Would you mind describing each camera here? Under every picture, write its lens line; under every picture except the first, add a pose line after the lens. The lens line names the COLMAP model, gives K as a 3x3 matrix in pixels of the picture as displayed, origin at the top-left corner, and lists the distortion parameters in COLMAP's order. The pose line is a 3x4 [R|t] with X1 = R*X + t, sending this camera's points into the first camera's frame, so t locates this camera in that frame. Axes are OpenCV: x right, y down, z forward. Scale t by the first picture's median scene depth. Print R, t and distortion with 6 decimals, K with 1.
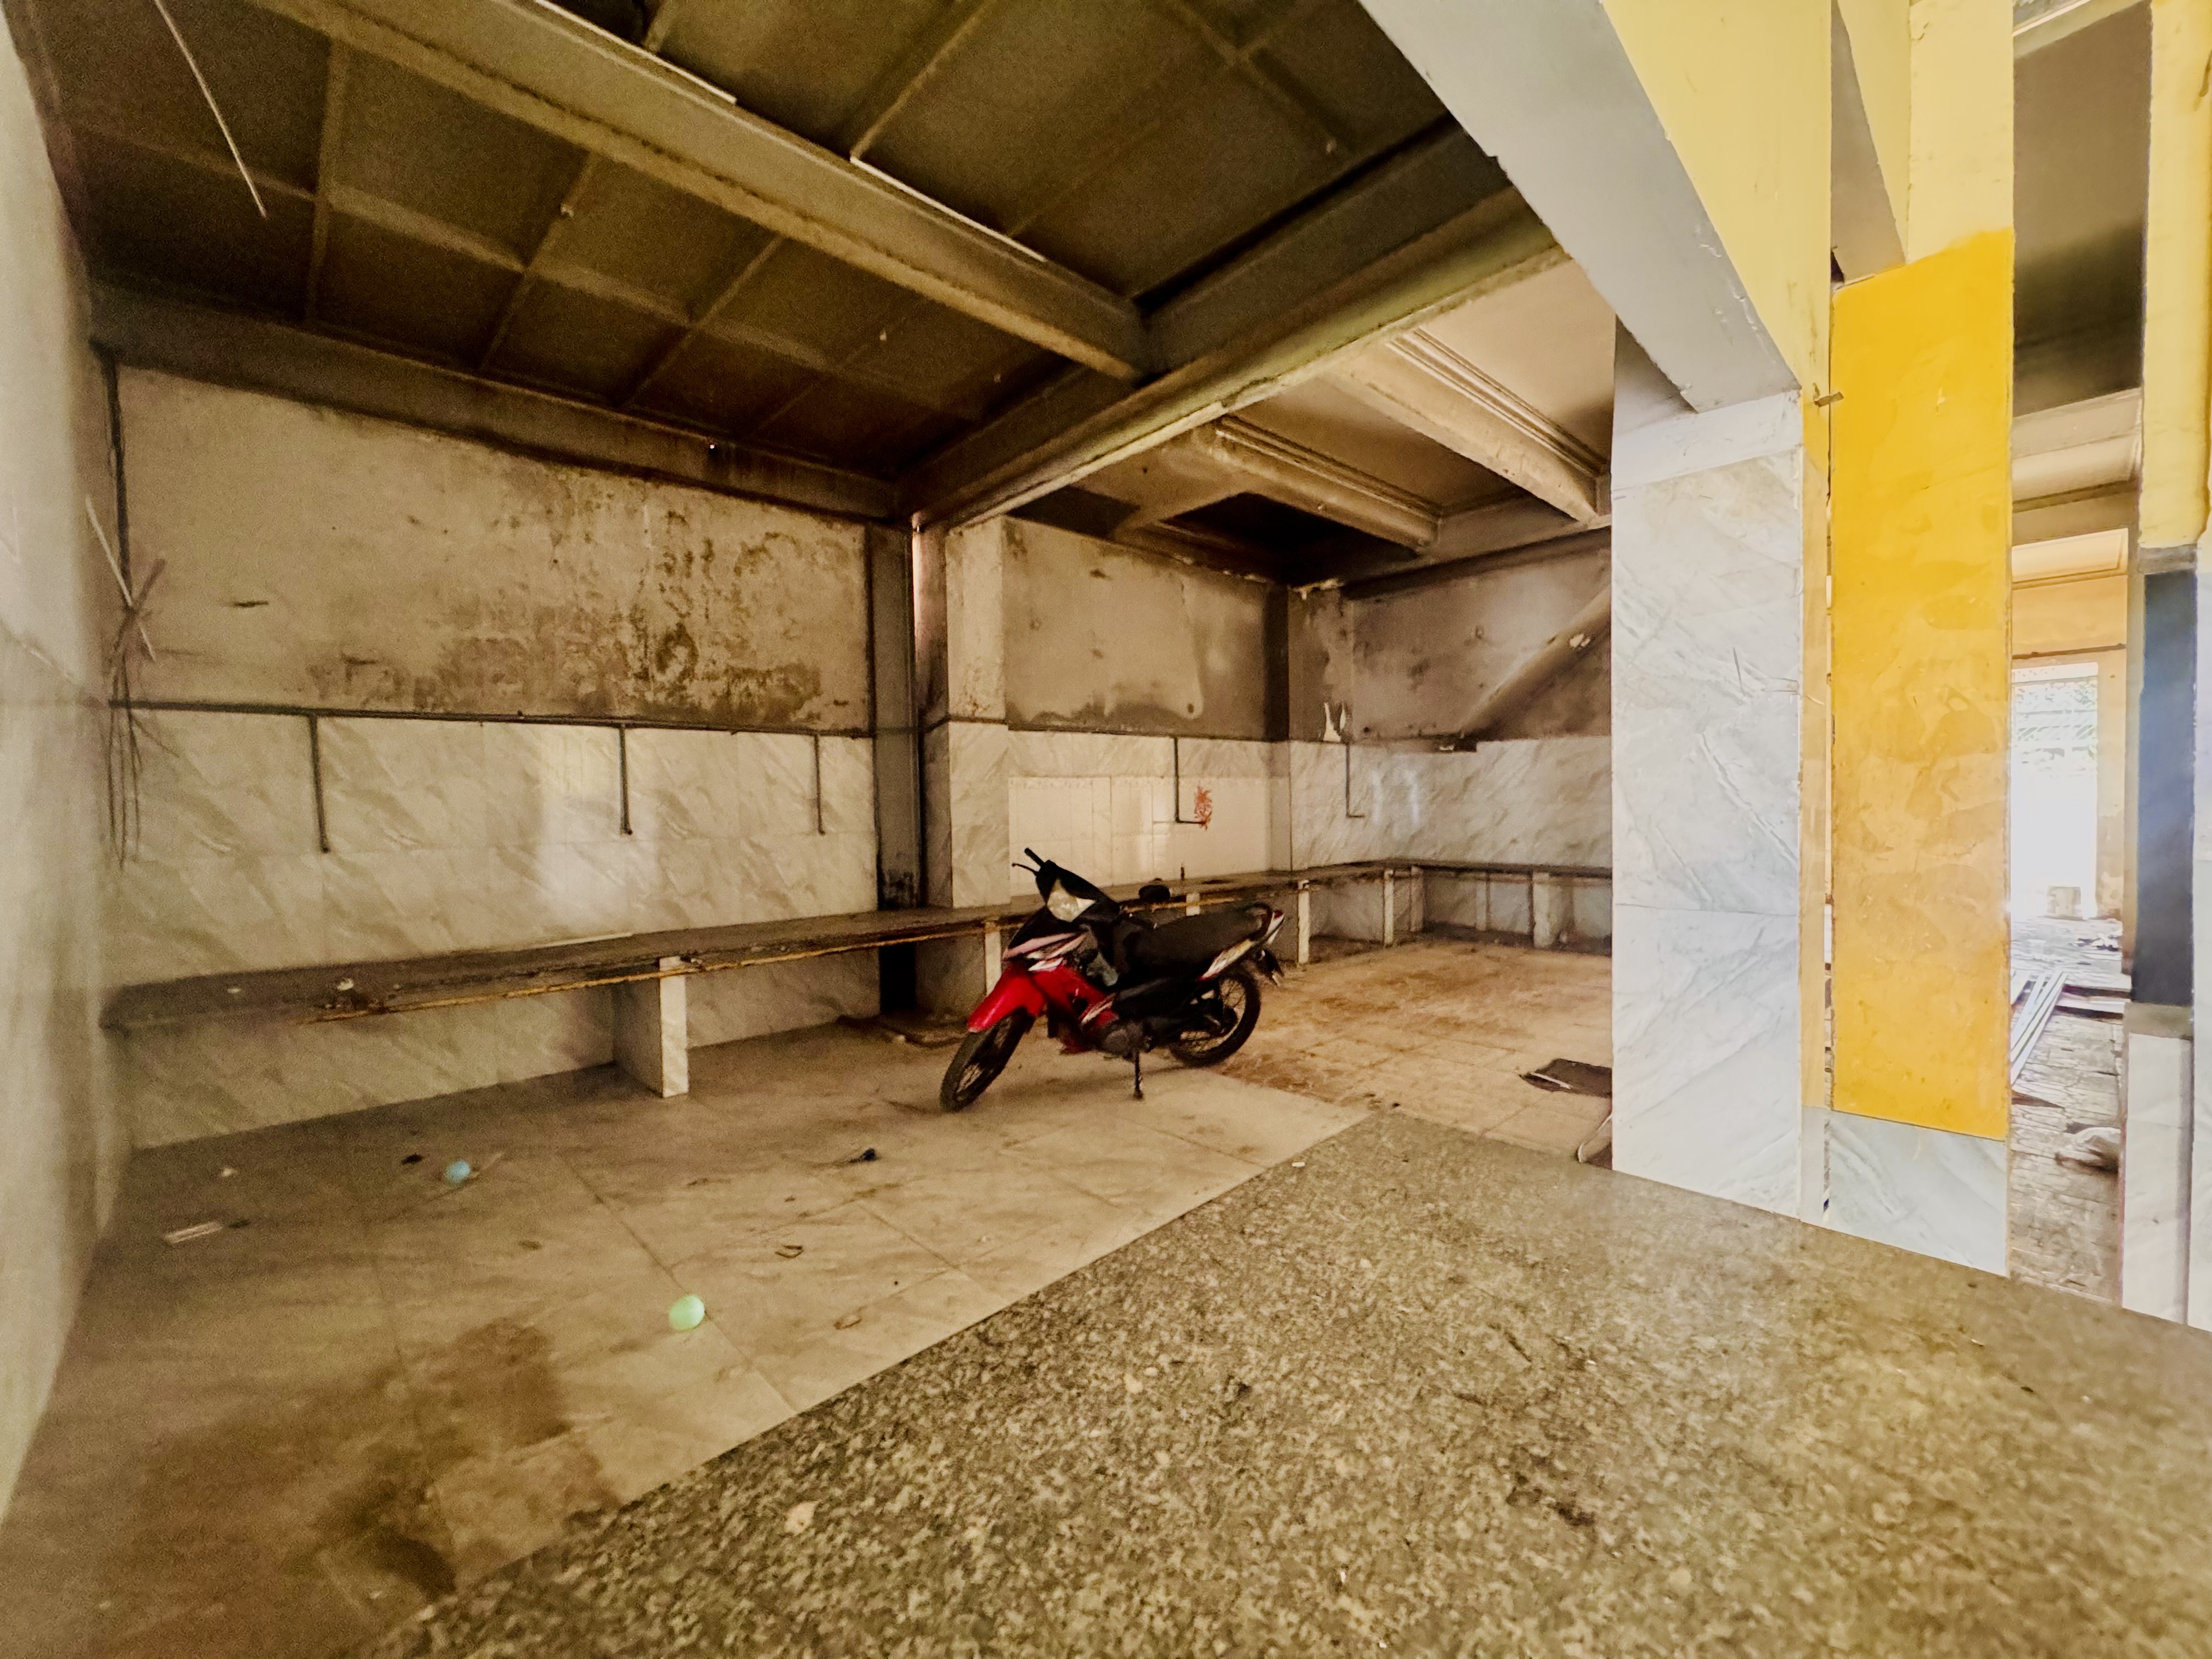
lens RADIAL K [[888.0, 0, 1106.3], [0, 888.0, 832.5], [0, 0, 1]] dist [-0.002835, -0.000200]
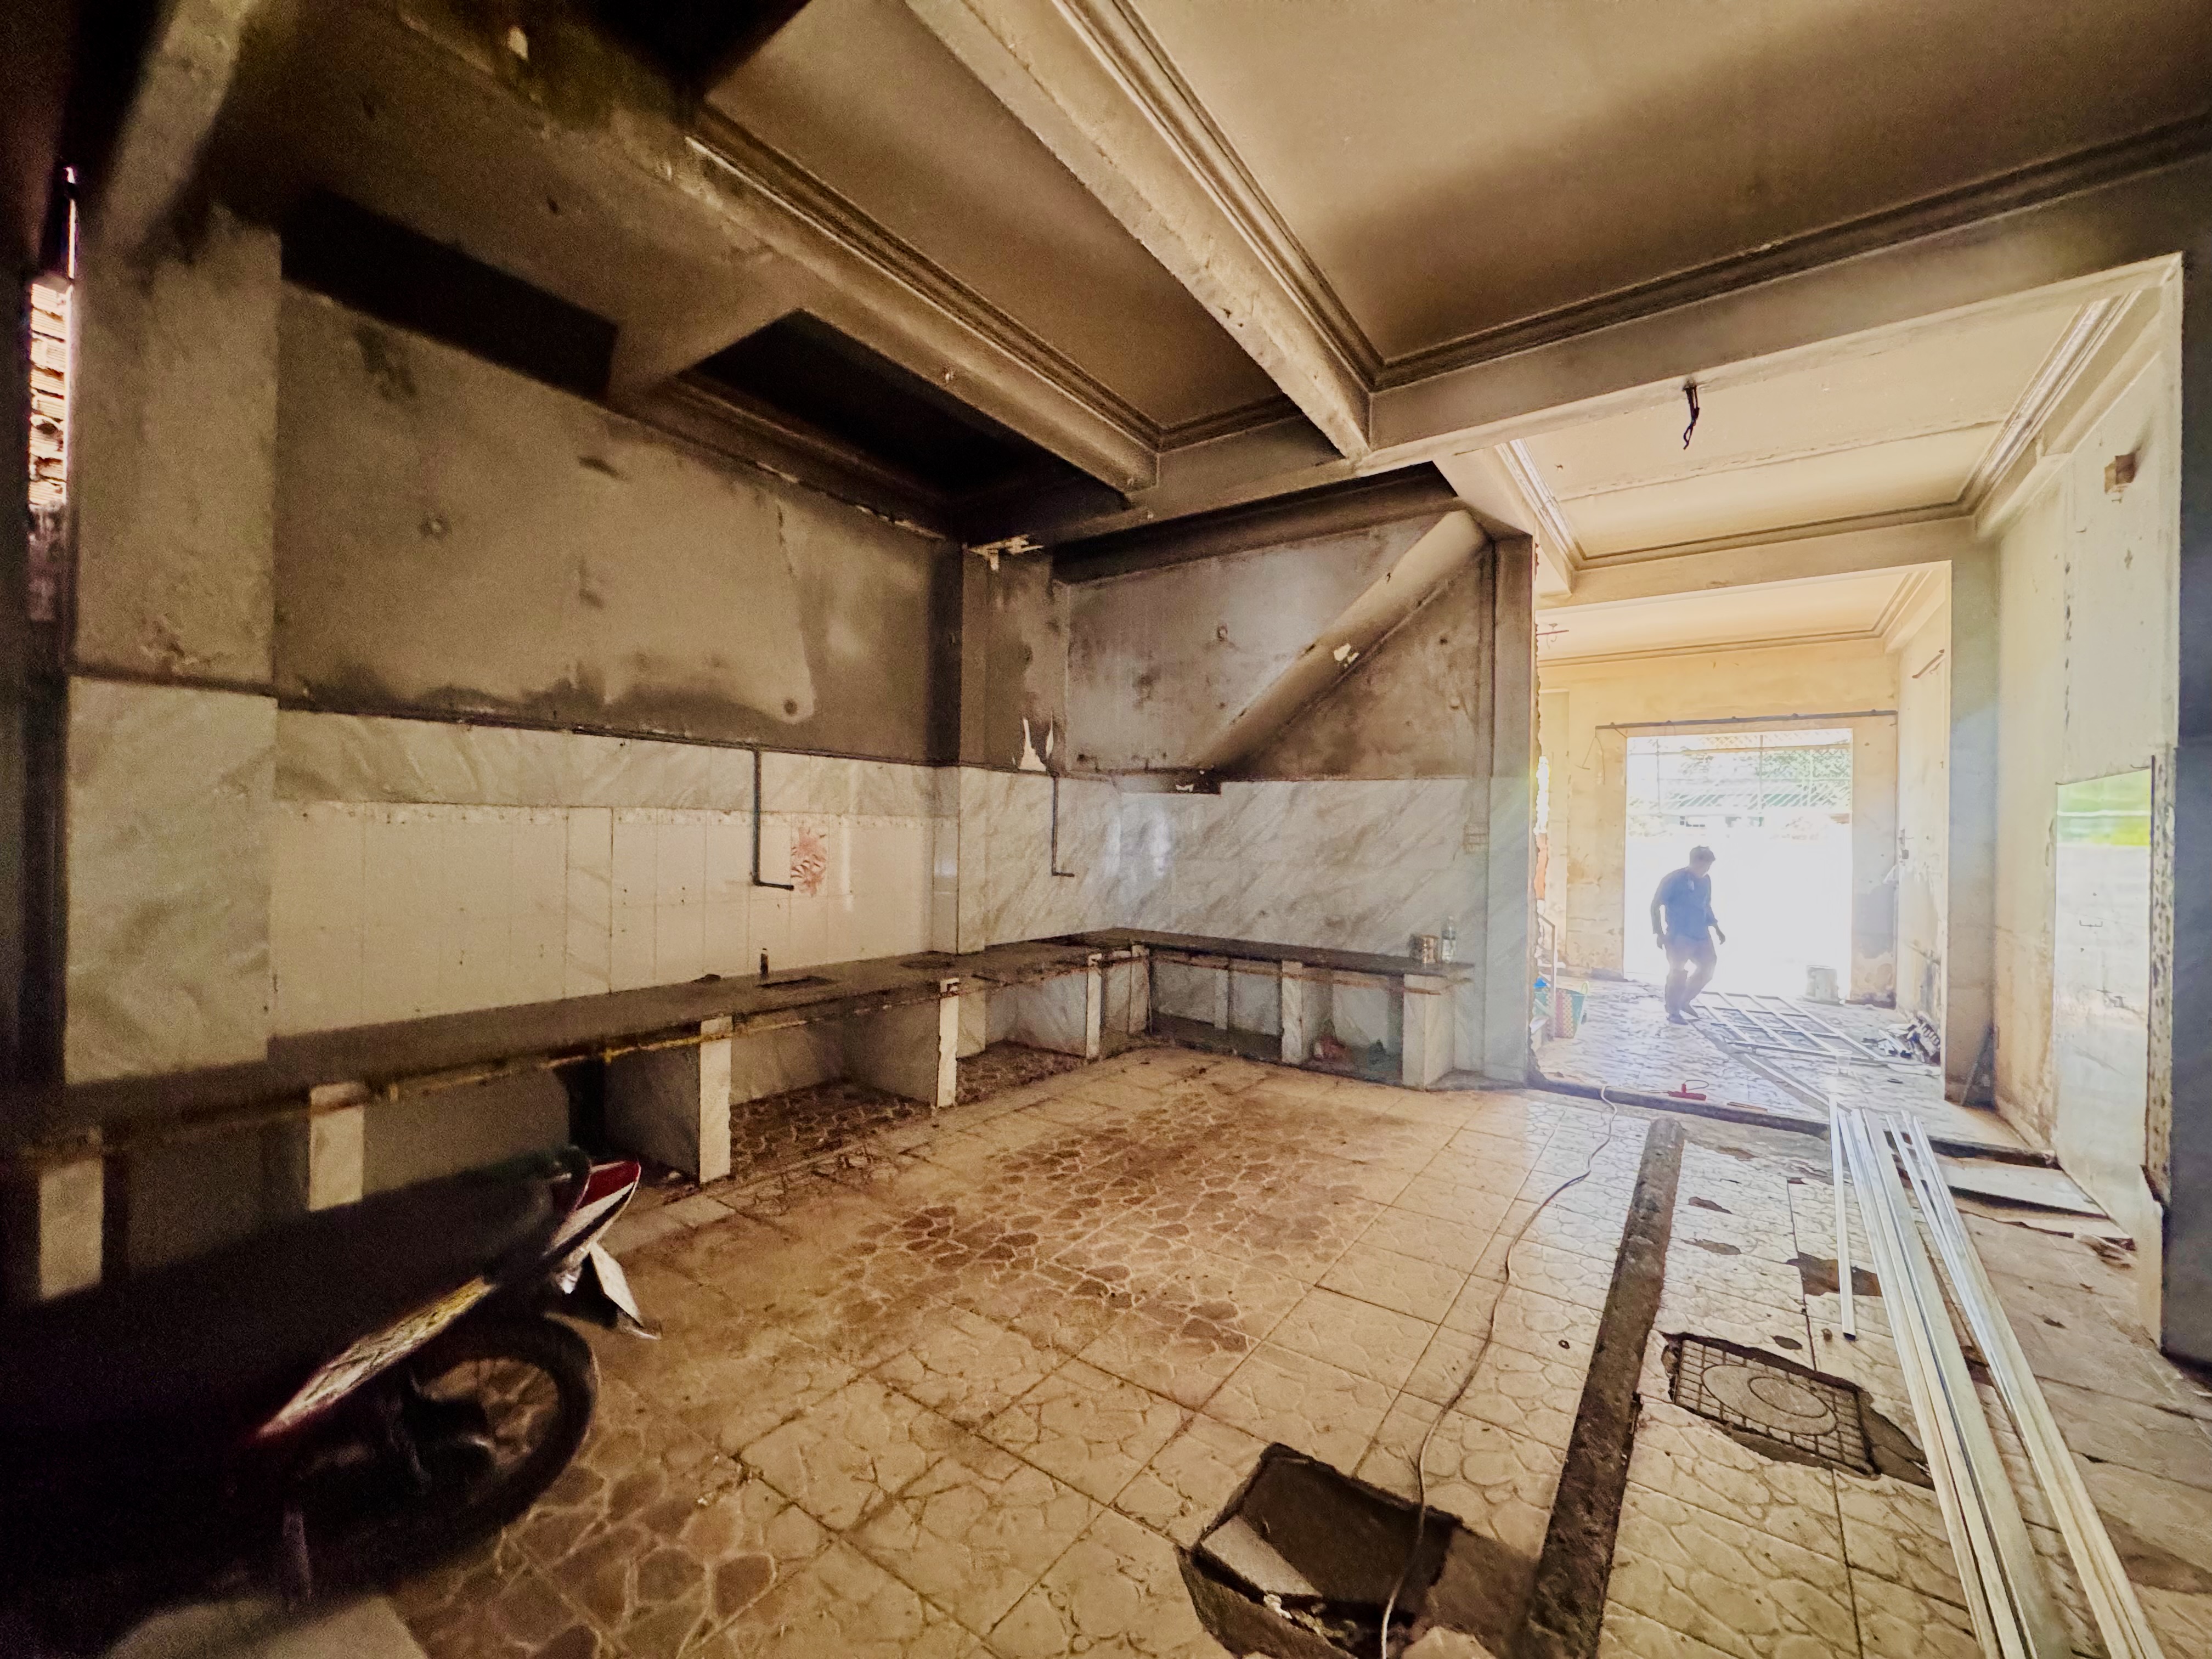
lens RADIAL K [[888.0, 0, 1106.3], [0, 888.0, 832.5], [0, 0, 1]] dist [-0.002835, -0.000200]
pose [[0.975019, 0.035473, 0.219273, 0.172979], [-0.027927, 0.998909, -0.037419, -0.029656], [-0.220361, 0.030361, 0.974946, 0.309432]]
